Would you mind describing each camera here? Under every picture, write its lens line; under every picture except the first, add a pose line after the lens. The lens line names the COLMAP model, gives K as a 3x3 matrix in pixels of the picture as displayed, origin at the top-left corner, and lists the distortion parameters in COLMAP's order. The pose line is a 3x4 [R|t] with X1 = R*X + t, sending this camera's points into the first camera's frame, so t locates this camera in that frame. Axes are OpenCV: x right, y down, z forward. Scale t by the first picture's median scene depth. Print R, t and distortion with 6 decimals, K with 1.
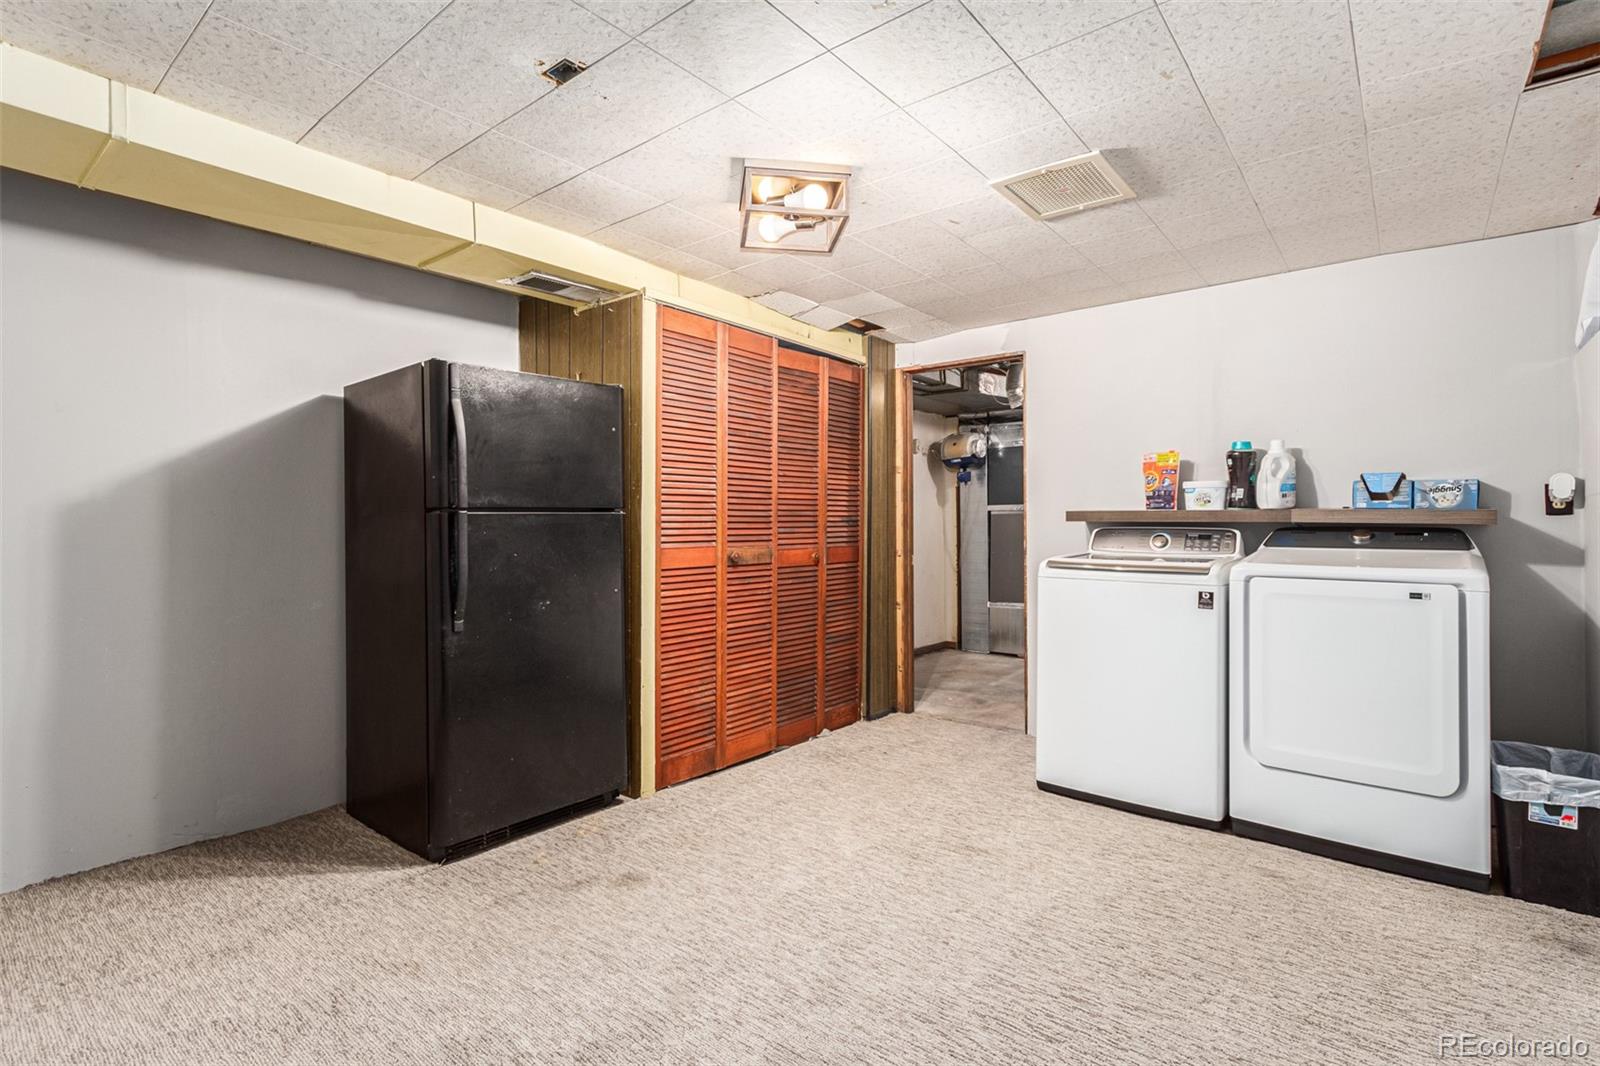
lens RADIAL K [[759.2, 0, 811.2], [0, 759.2, 522.9], [0, 0, 1]] dist [0.000453, 0.000153]
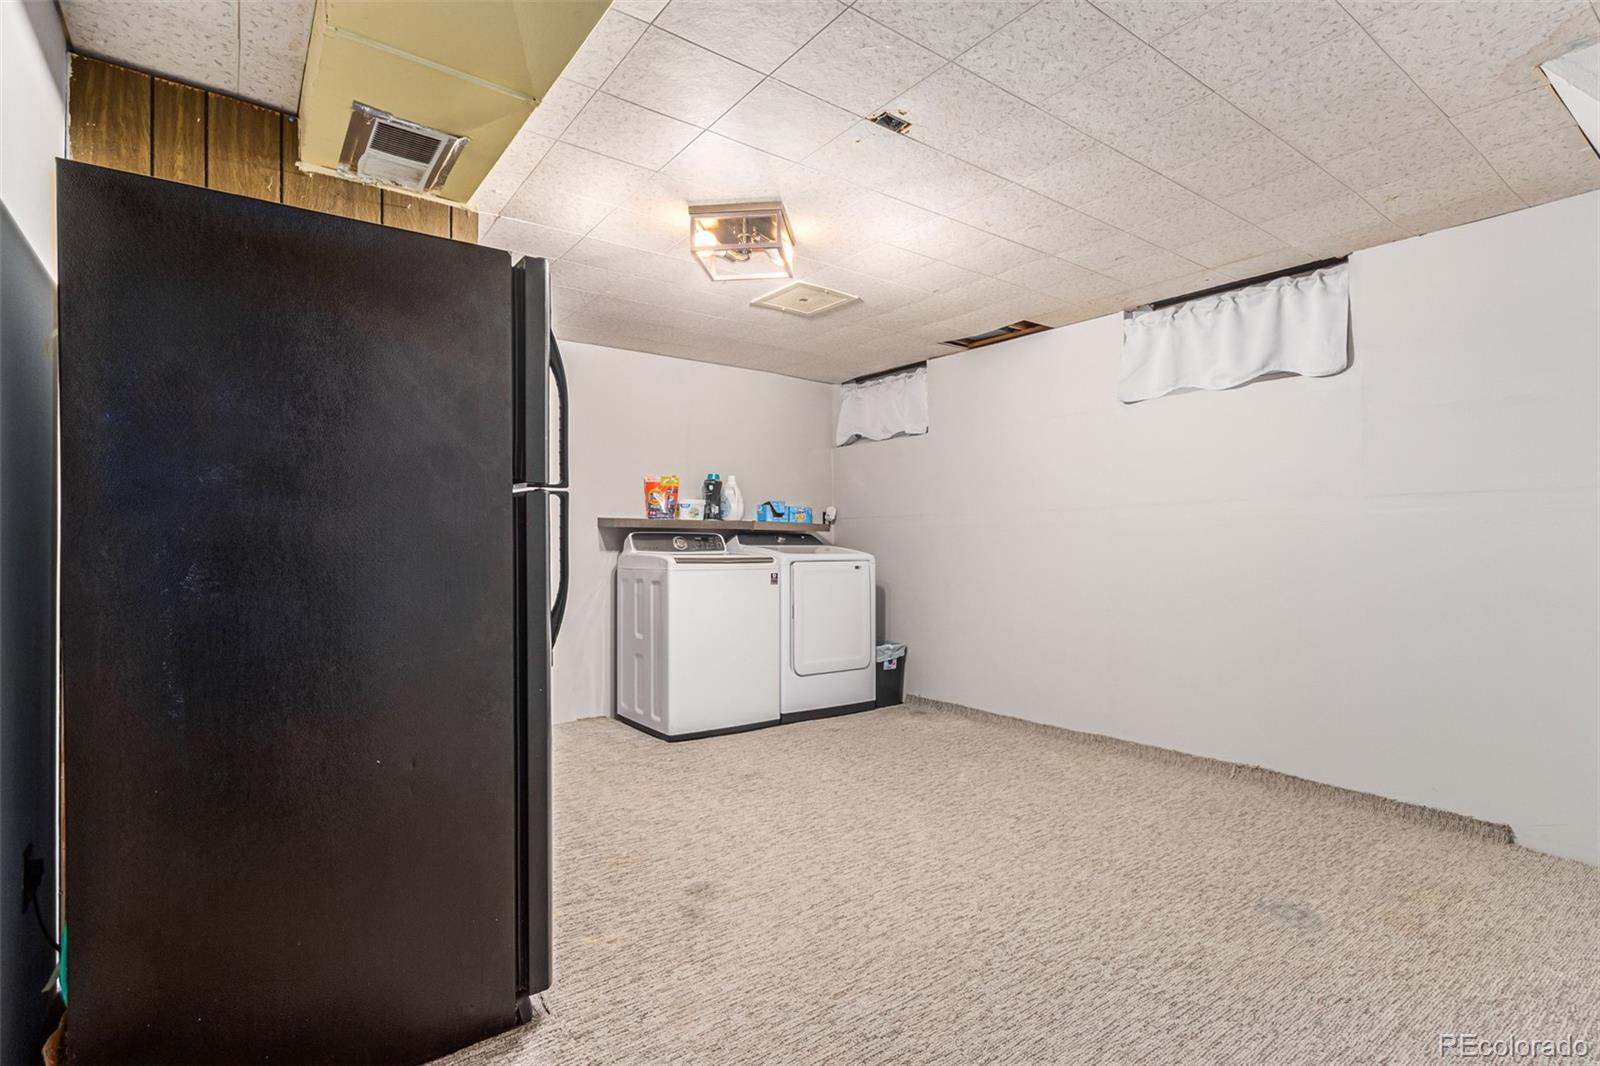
lens RADIAL K [[759.2, 0, 810.9], [0, 759.2, 543.7], [0, 0, 1]] dist [0.000453, 0.000153]
pose [[0.255300, -0.001492, 0.966861, -0.908375], [-0.004766, 0.999985, 0.002801, 0.025327], [-0.966850, -0.005323, 0.255289, 0.507433]]
